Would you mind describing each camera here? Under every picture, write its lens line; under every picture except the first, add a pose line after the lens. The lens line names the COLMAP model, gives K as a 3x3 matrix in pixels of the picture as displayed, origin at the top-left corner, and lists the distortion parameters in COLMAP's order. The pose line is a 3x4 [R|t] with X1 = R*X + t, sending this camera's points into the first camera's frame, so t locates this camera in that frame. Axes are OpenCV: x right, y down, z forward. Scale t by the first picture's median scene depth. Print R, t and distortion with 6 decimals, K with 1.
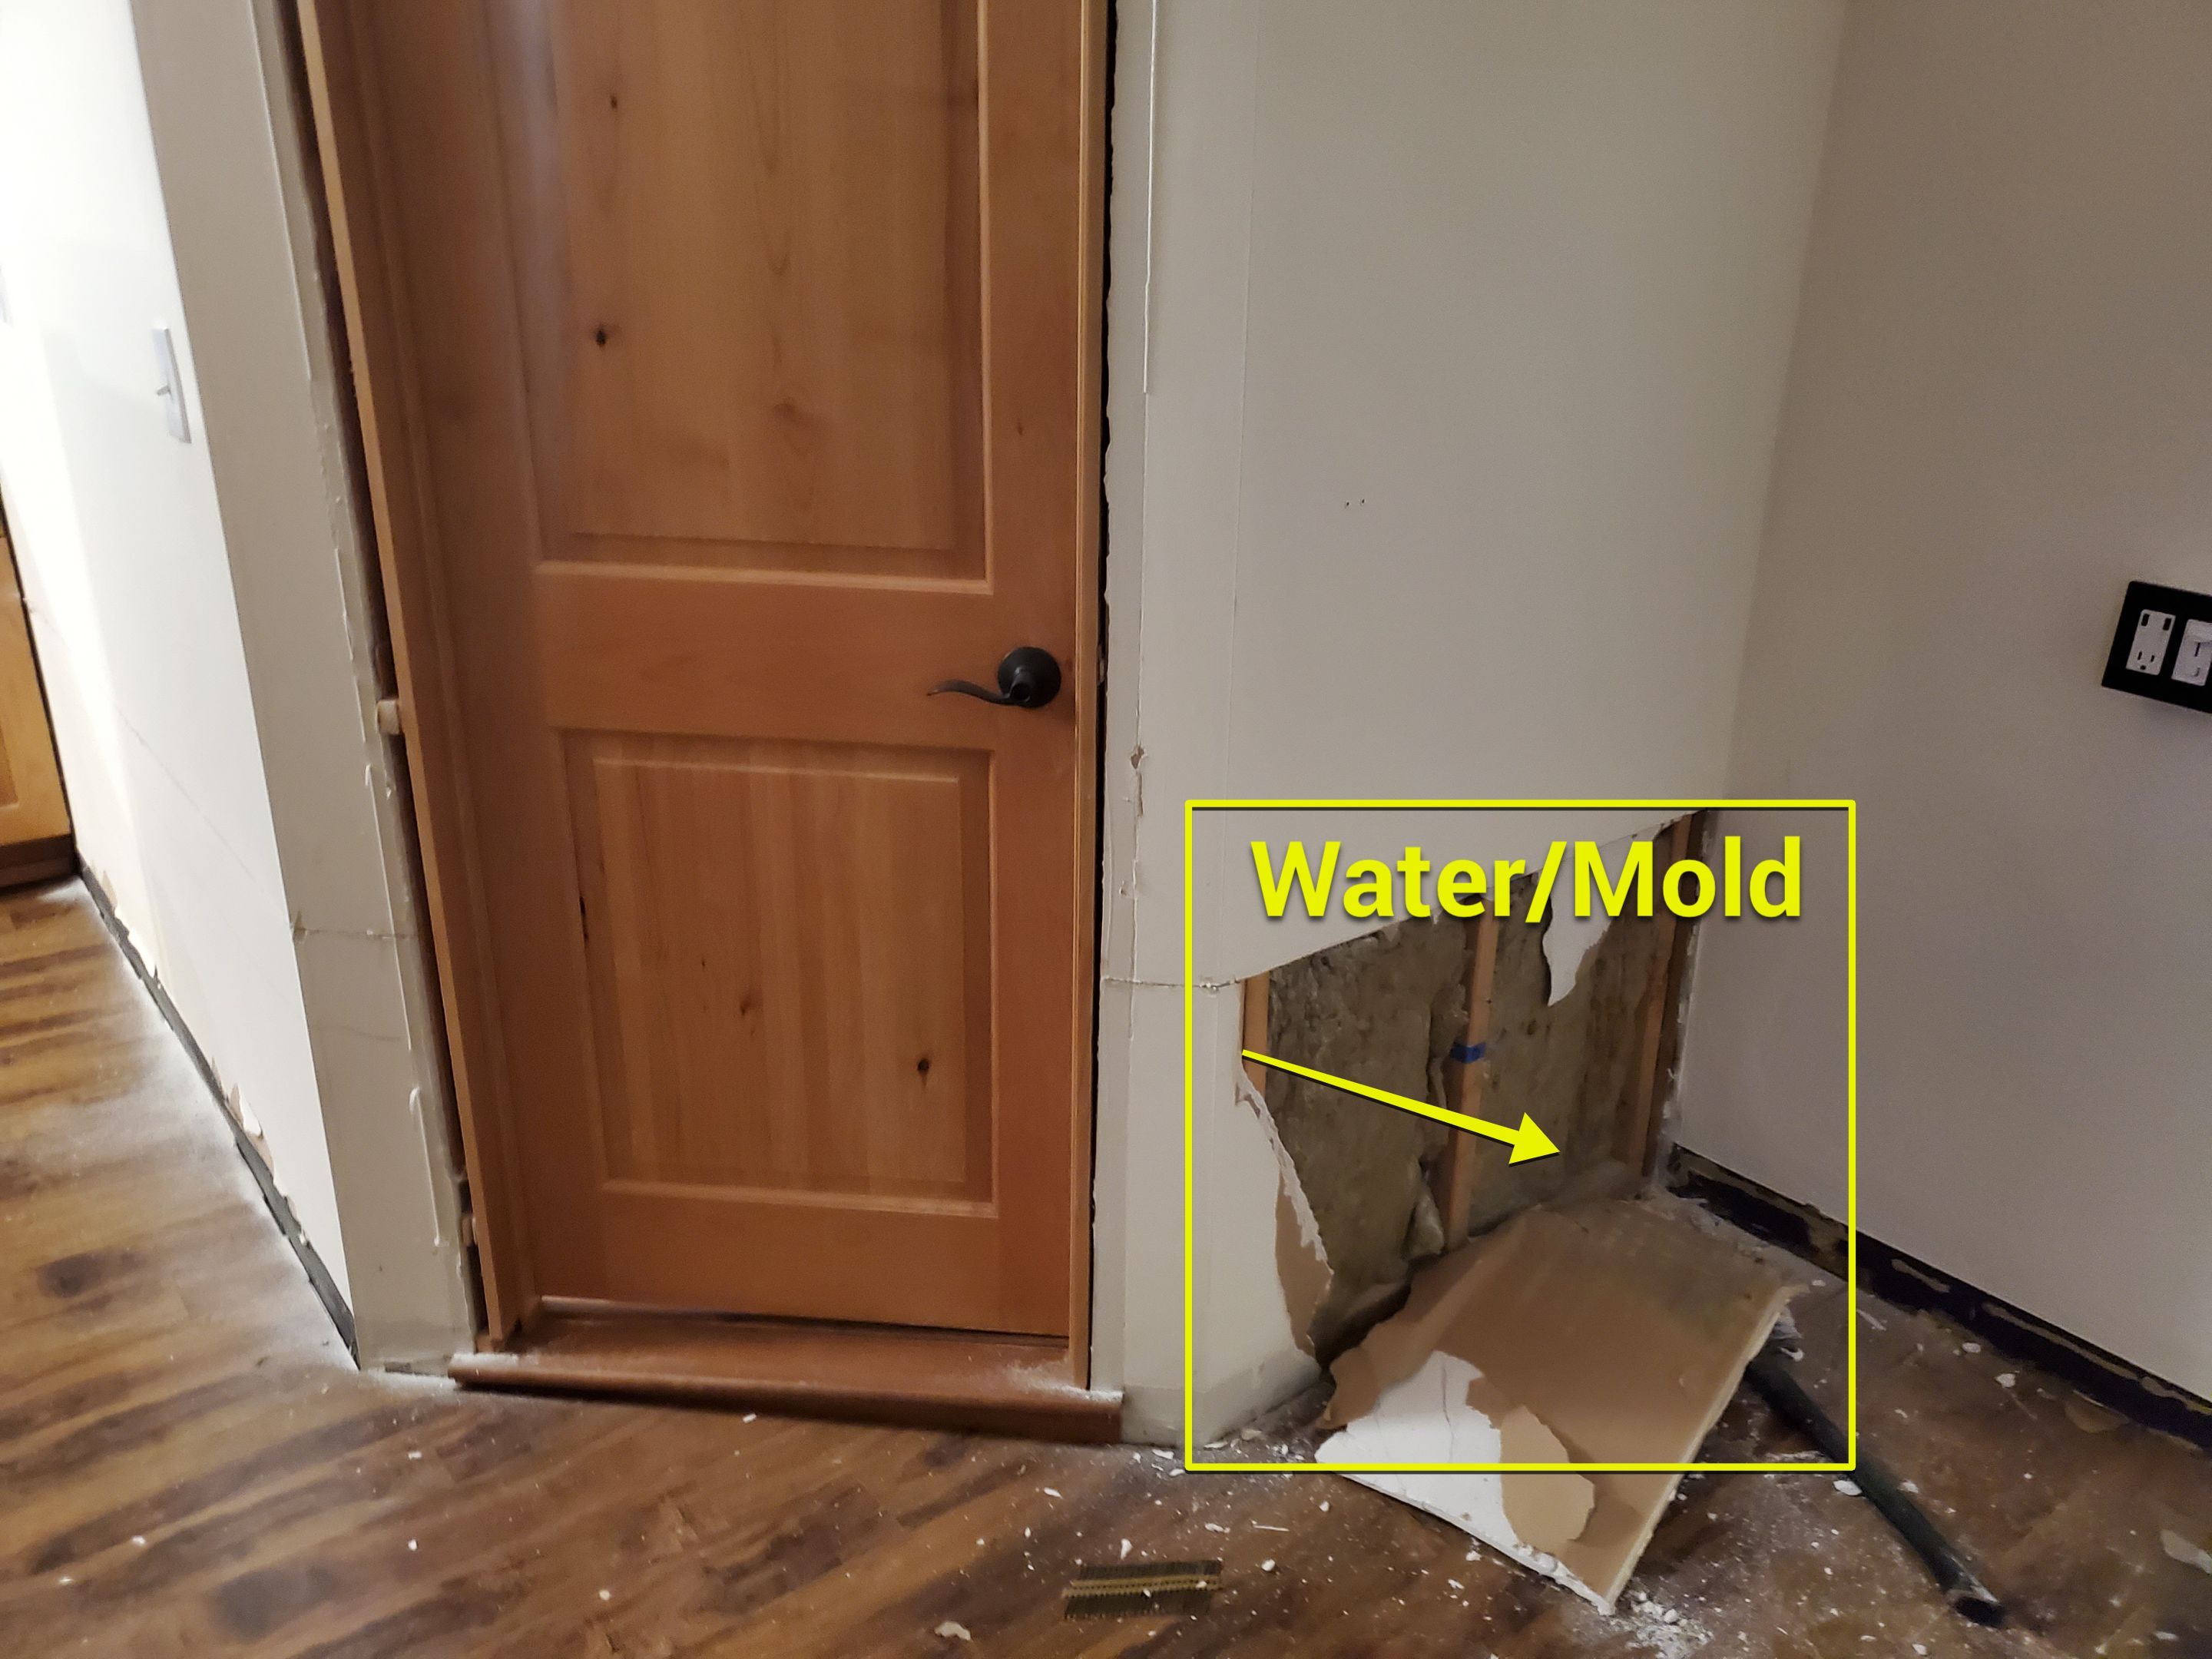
lens RADIAL K [[1842.4, 0, 1110.0], [0, 1842.4, 818.0], [0, 0, 1]] dist [0.029420, -0.007887]
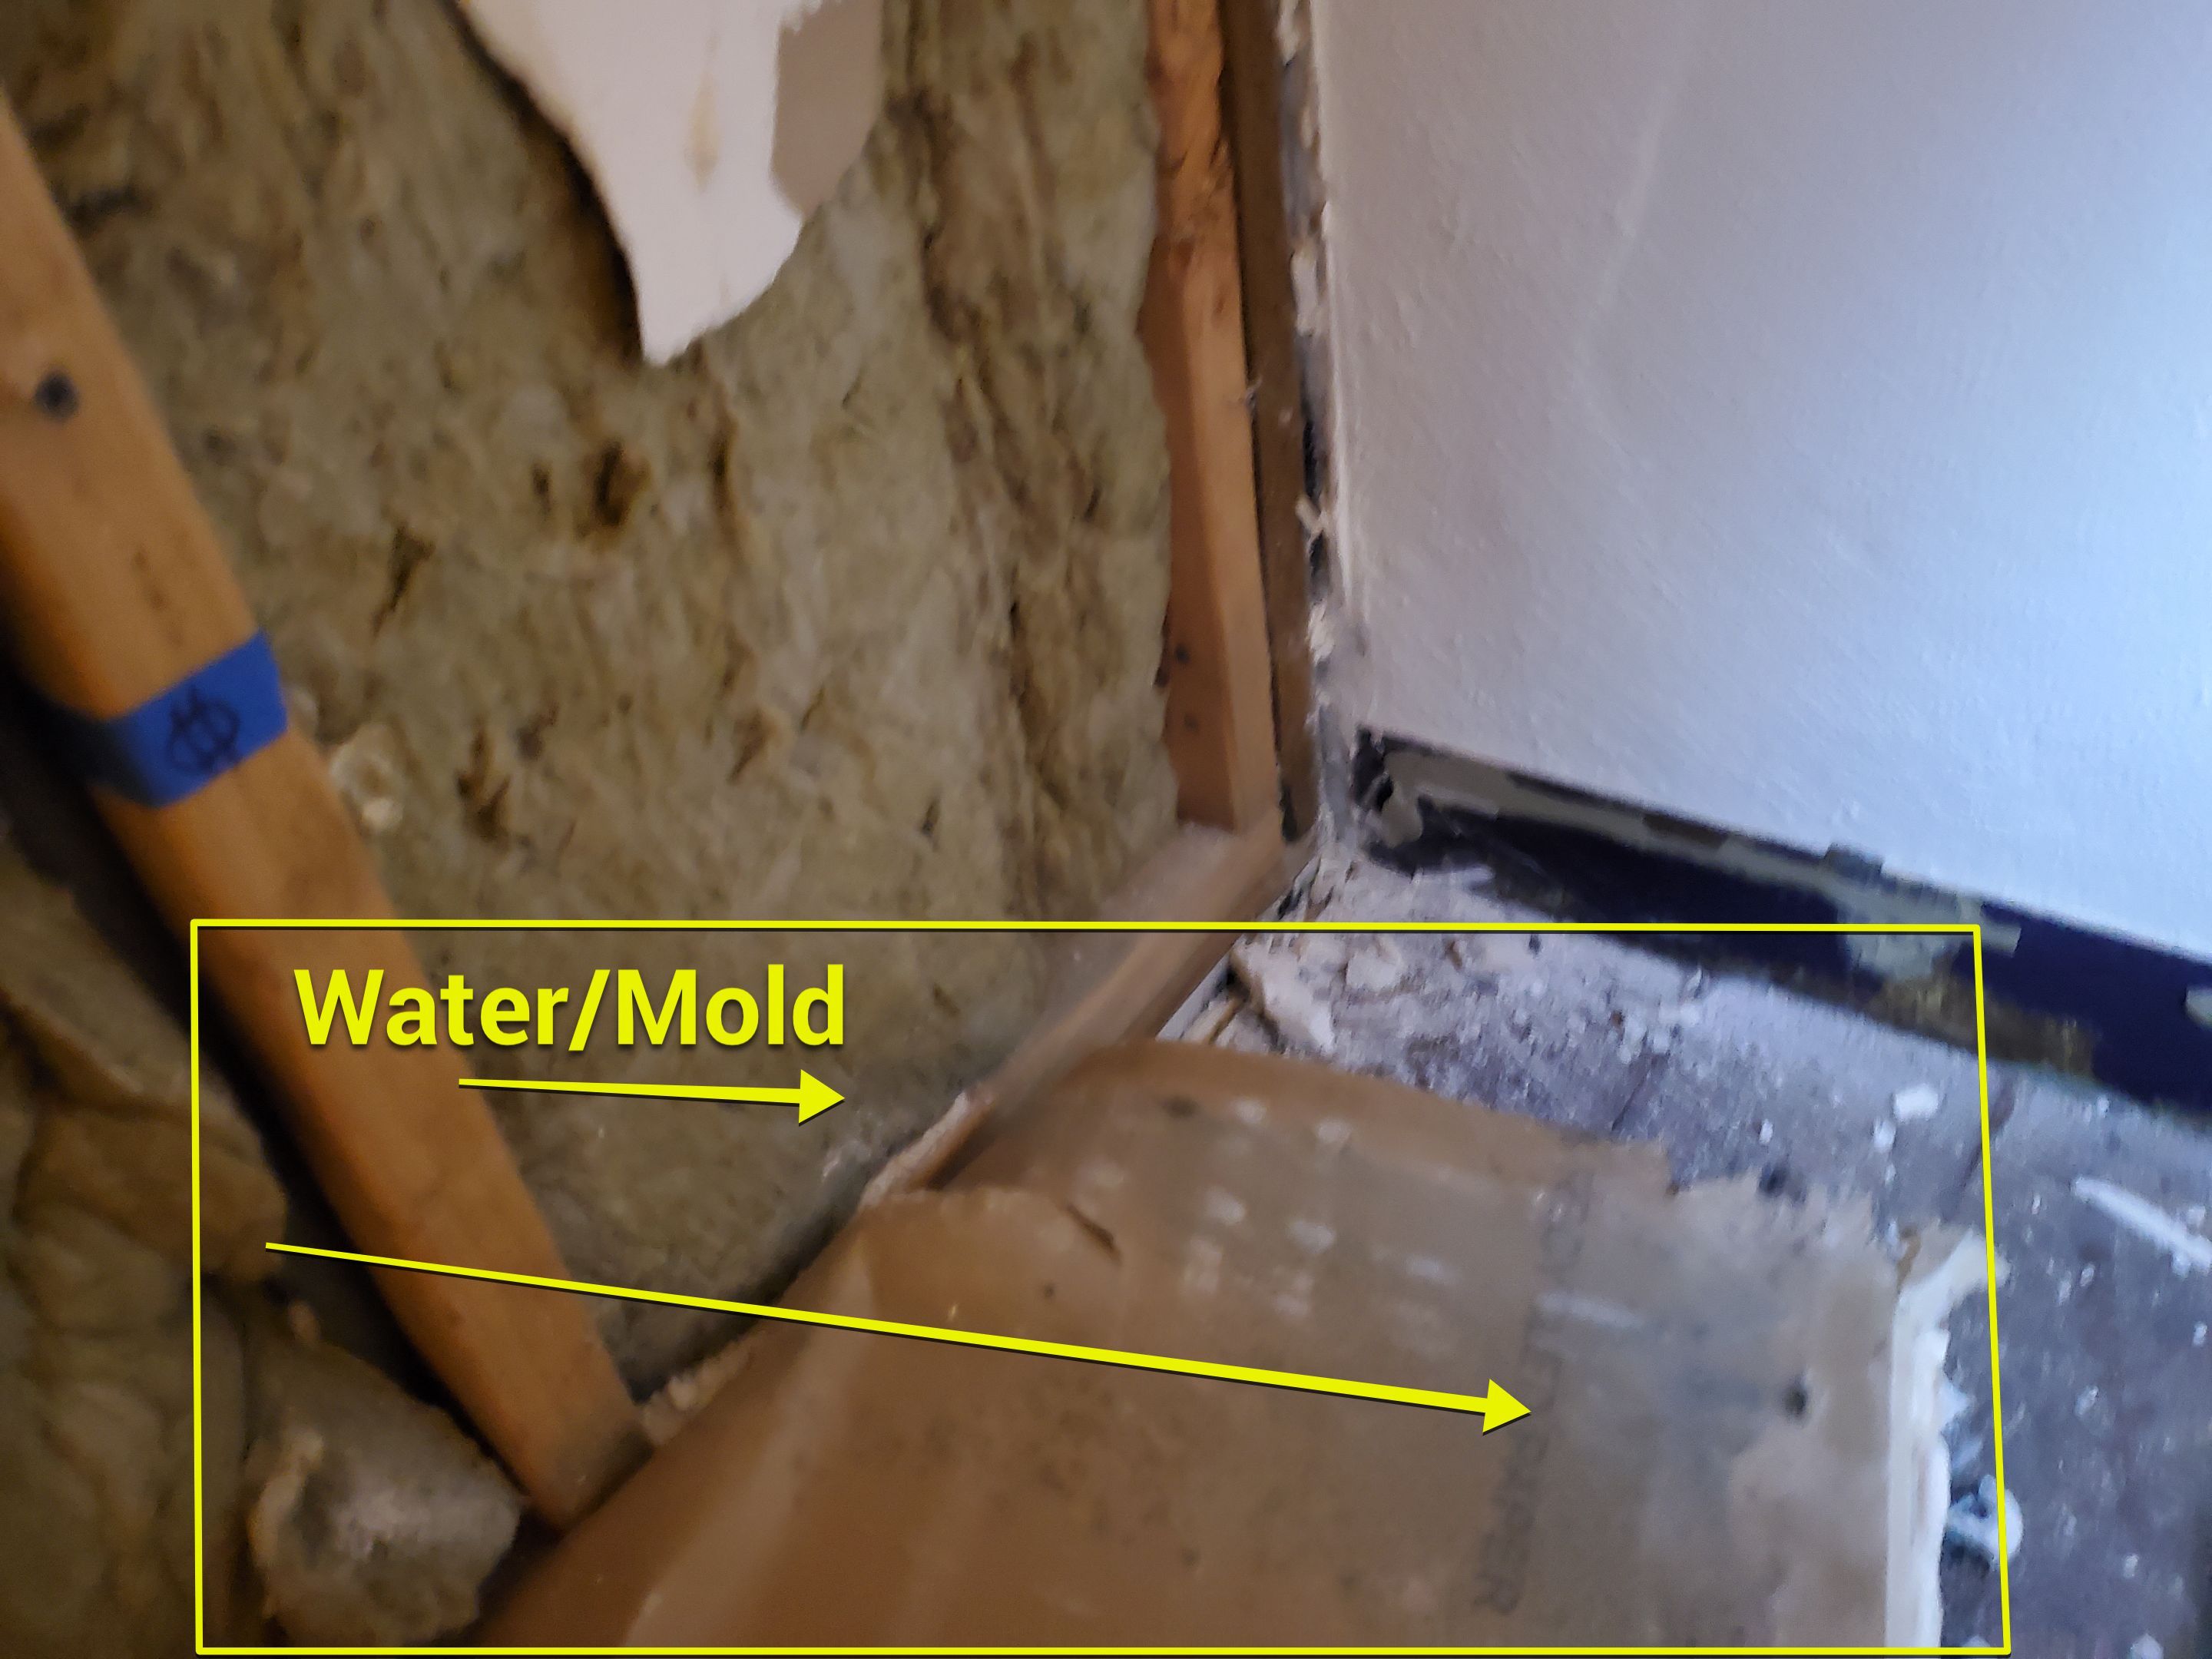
lens RADIAL K [[1842.4, 0, 1097.6], [0, 1842.4, 831.0], [0, 0, 1]] dist [0.029420, -0.007887]
pose [[0.954500, -0.269157, 0.128391, 0.220119], [0.223136, 0.930248, 0.291289, 0.092089], [-0.197838, -0.249387, 0.947980, 0.717021]]
